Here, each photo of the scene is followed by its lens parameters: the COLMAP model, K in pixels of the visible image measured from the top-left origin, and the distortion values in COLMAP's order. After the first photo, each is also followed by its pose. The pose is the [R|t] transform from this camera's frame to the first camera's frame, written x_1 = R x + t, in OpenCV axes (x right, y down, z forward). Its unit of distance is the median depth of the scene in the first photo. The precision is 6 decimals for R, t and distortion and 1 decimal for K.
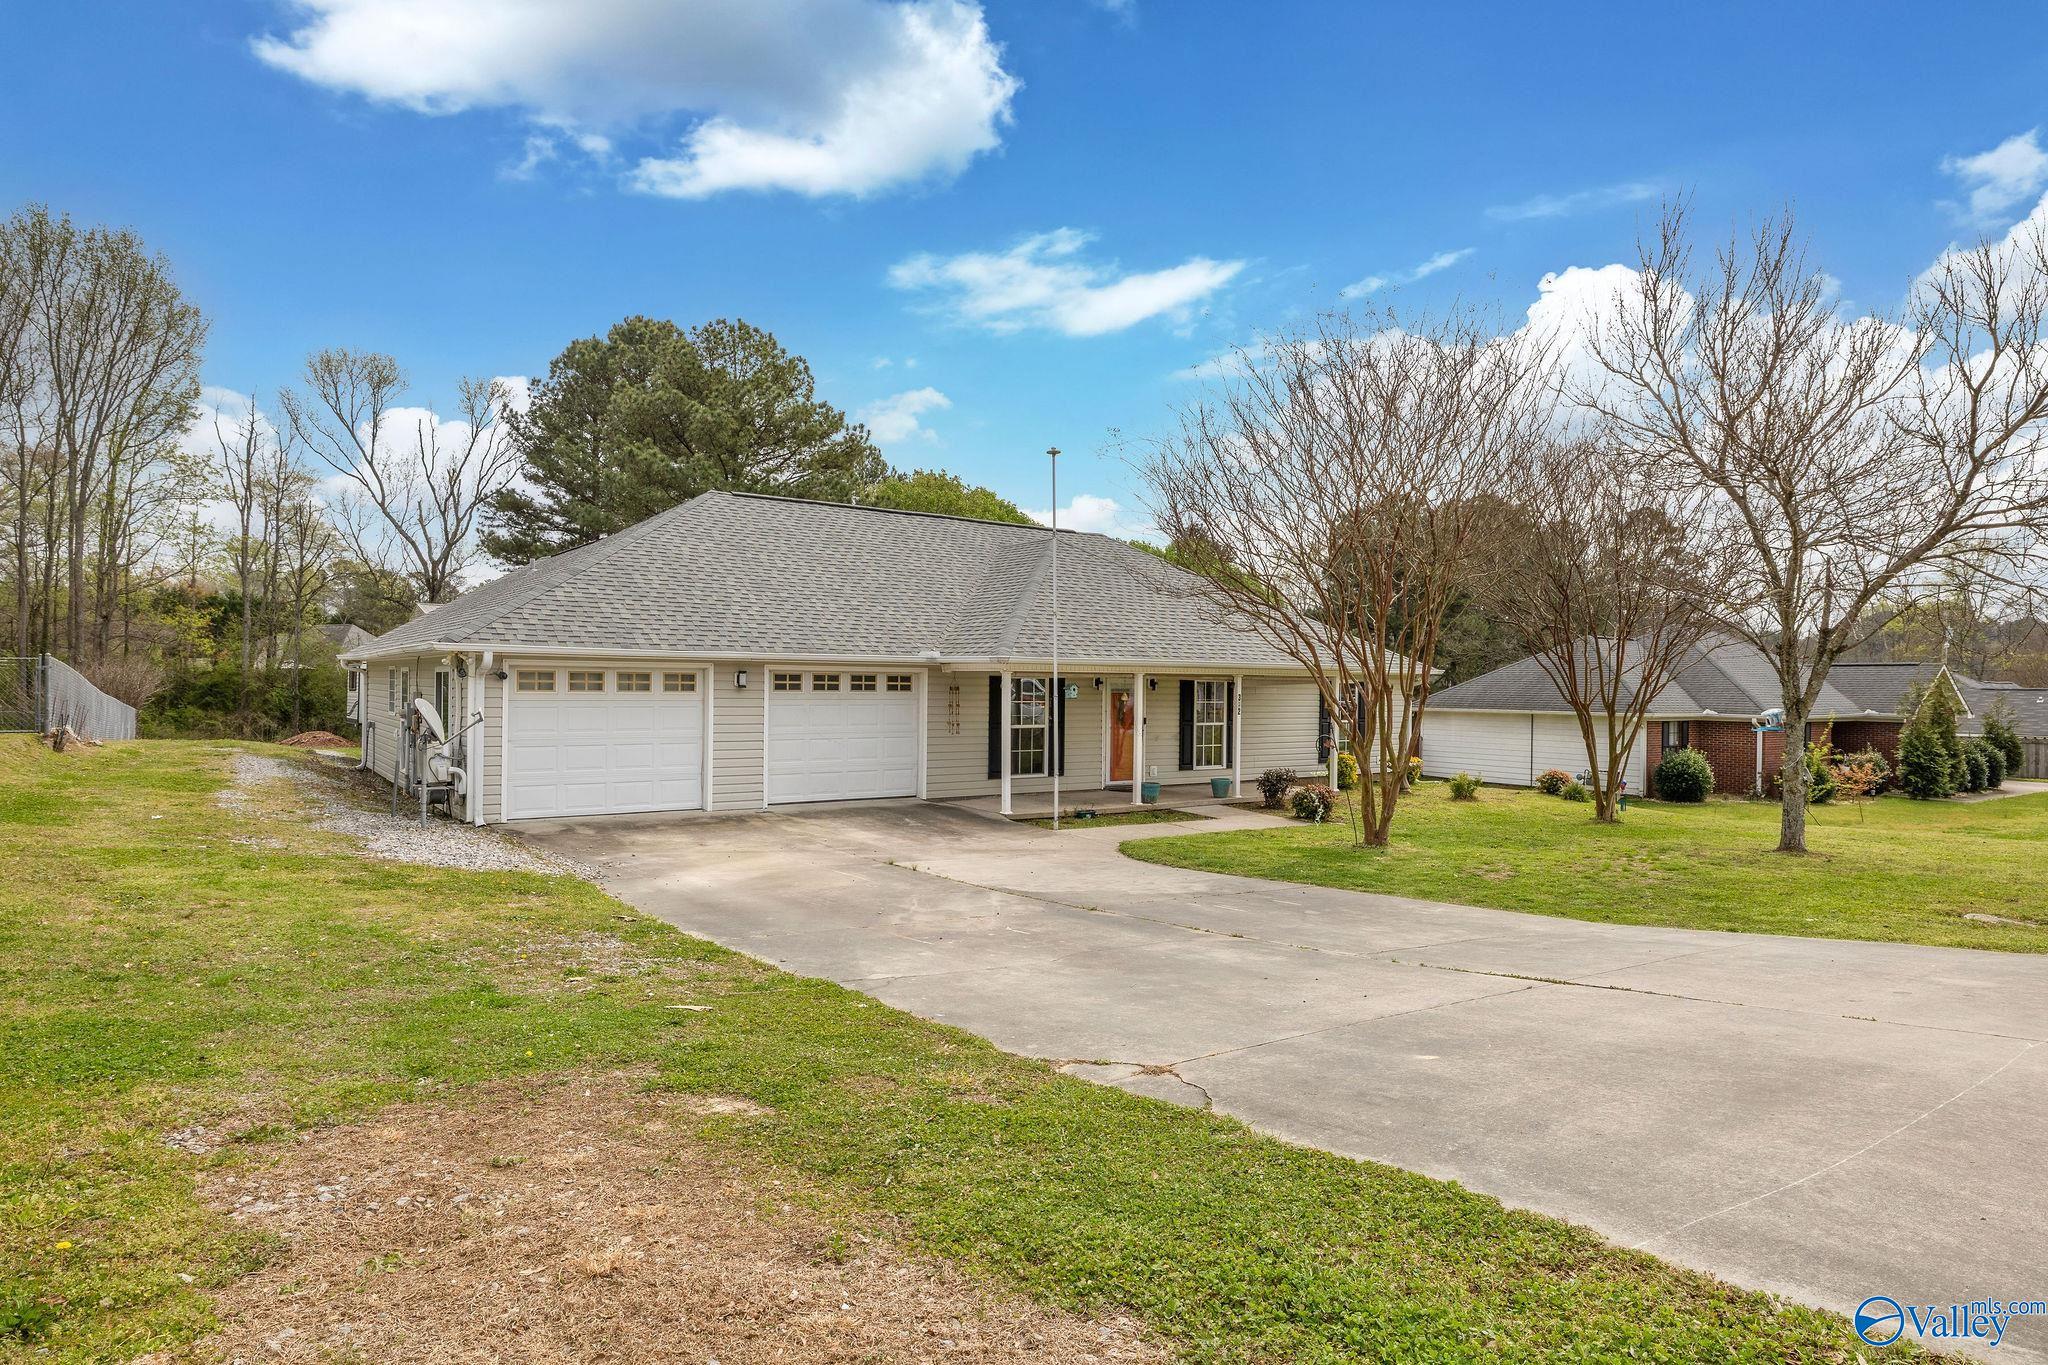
lens RADIAL K [[1199.2, 0, 1049.8], [0, 1199.2, 674.6], [0, 0, 1]] dist [0.000224, 0.002032]
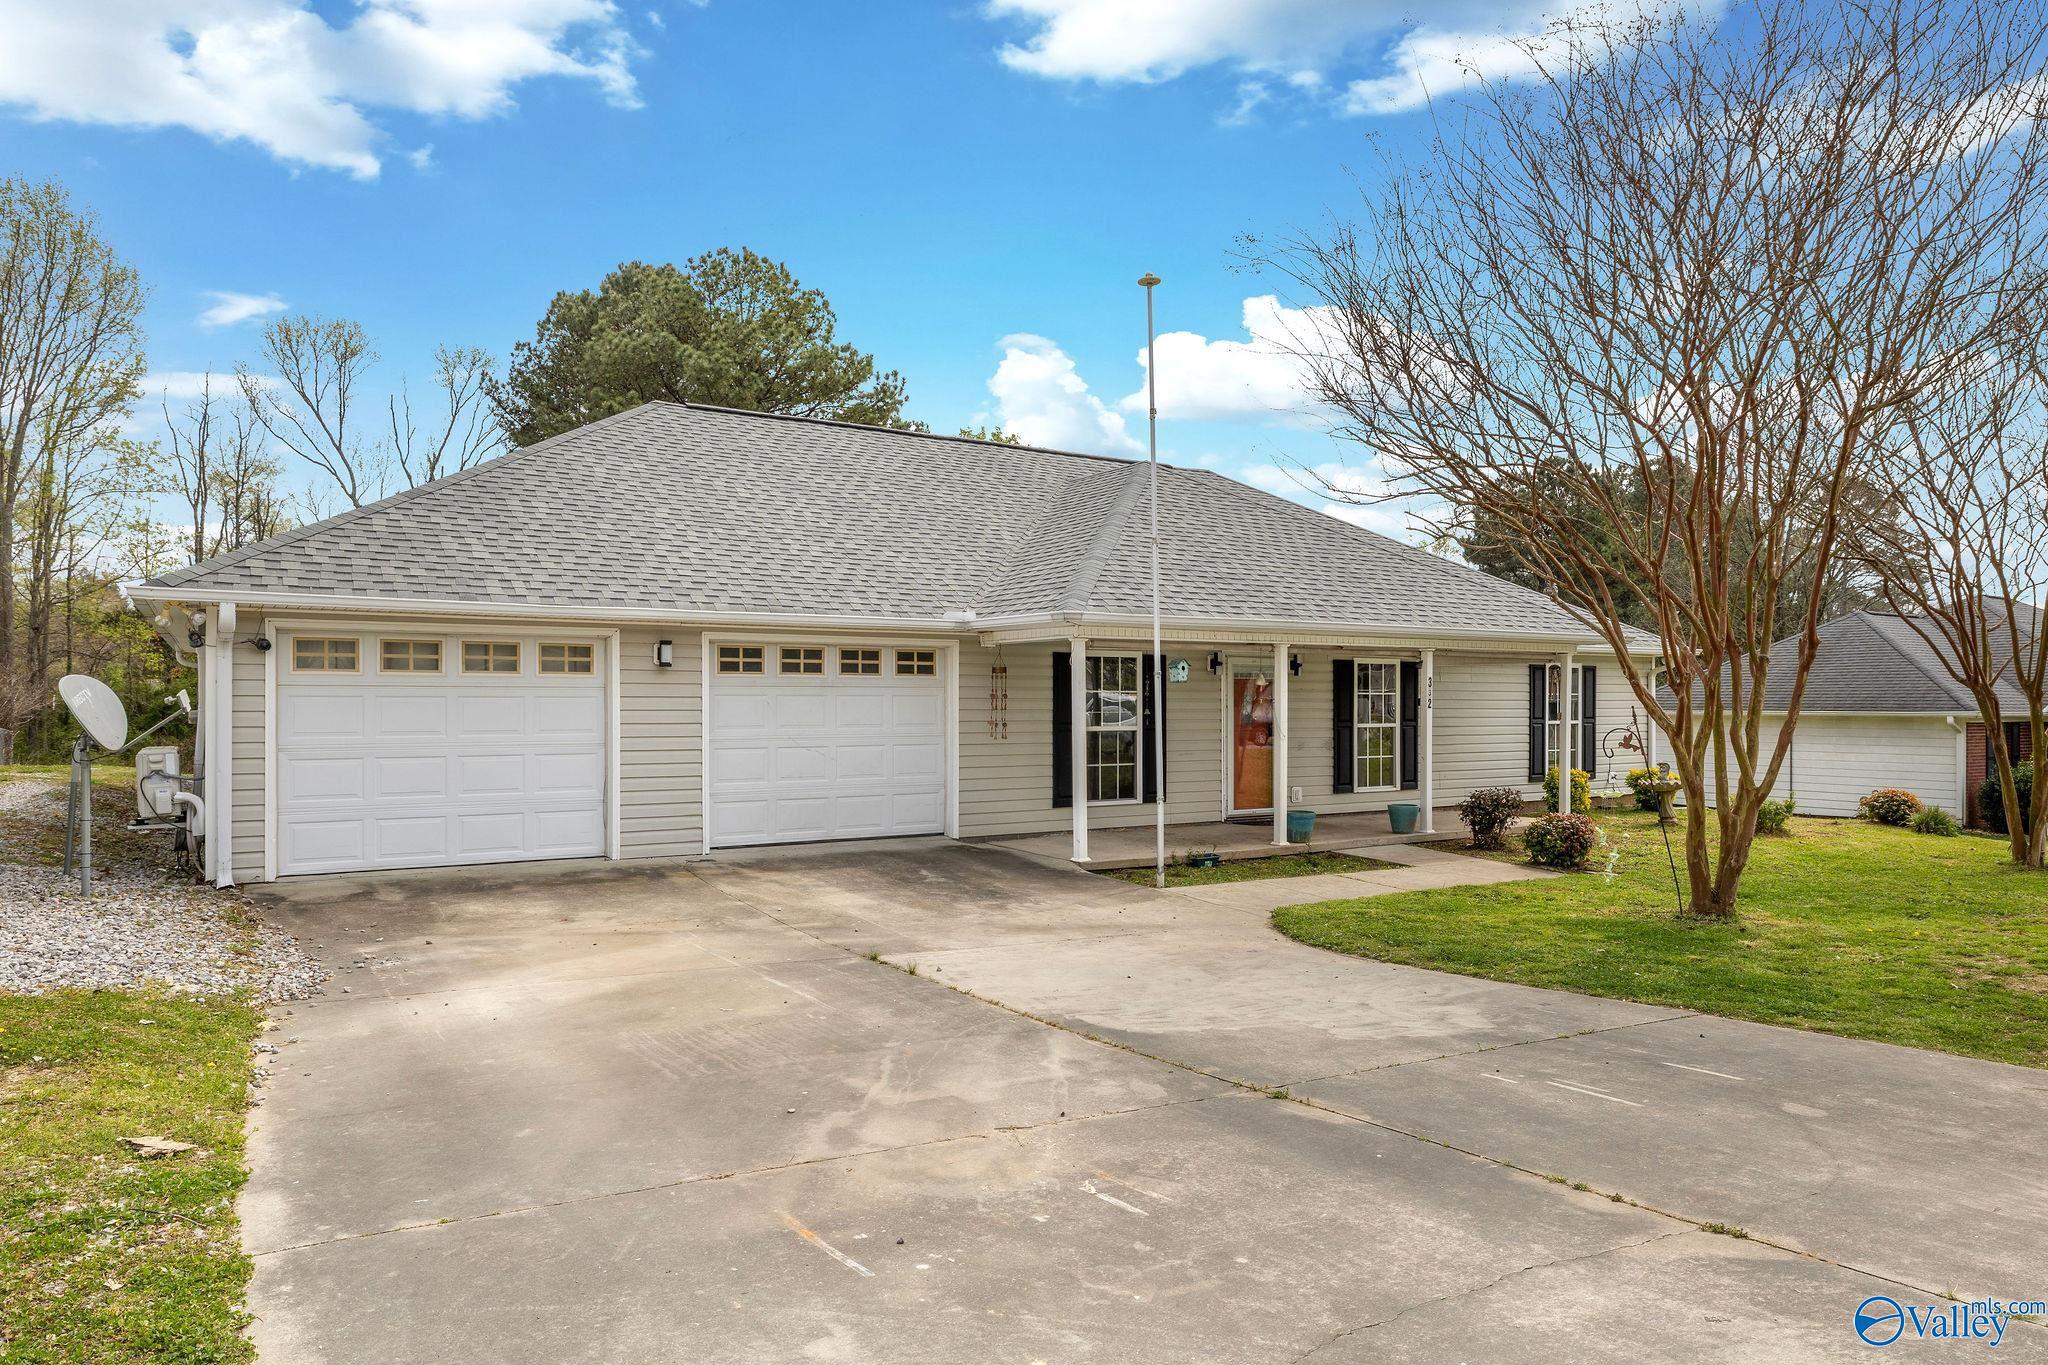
lens RADIAL K [[1299.1, 0, 1014.3], [0, 1299.1, 707.8], [0, 0, 1]] dist [-0.000448, -0.001158]
pose [[0.996196, -0.013230, -0.086128, -0.010274], [0.013909, 0.999877, 0.007296, 0.027401], [0.086020, -0.008466, 0.996257, 0.292375]]
